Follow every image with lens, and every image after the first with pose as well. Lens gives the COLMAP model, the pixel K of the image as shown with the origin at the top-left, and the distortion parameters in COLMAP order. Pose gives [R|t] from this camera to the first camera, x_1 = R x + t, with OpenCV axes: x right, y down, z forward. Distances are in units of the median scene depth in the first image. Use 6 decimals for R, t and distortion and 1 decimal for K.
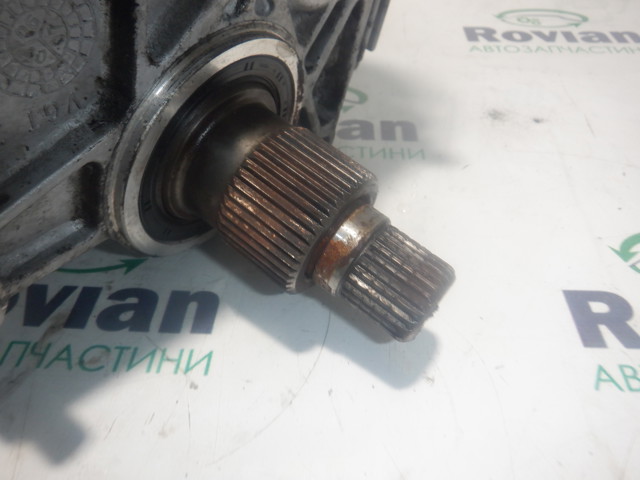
lens RADIAL K [[490.2, 0, 323.0], [0, 490.2, 243.5], [0, 0, 1]] dist [-0.005447, -0.003527]
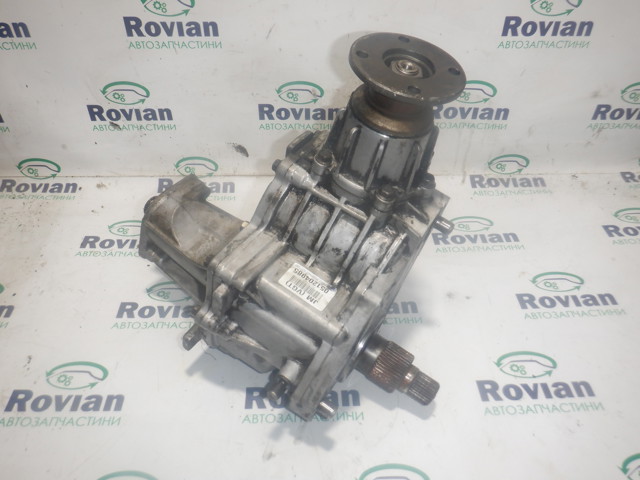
lens RADIAL K [[490.2, 0, 323.0], [0, 490.2, 243.5], [0, 0, 1]] dist [-0.005447, -0.003527]
pose [[0.996817, -0.059387, 0.053180, -0.352519], [0.063335, 0.995100, -0.075922, -0.373040], [-0.048411, 0.079049, 0.995695, -1.292365]]
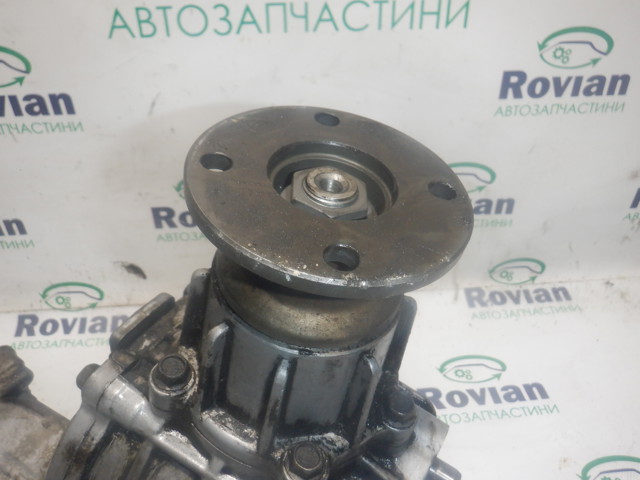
lens RADIAL K [[509.4, 0, 323.5], [0, 509.4, 256.5], [0, 0, 1]] dist [-0.009051, -0.004520]
pose [[0.990084, -0.099217, 0.099451, -0.082919], [0.115534, 0.977824, -0.174677, -0.781830], [-0.079914, 0.184435, 0.979590, -0.522656]]
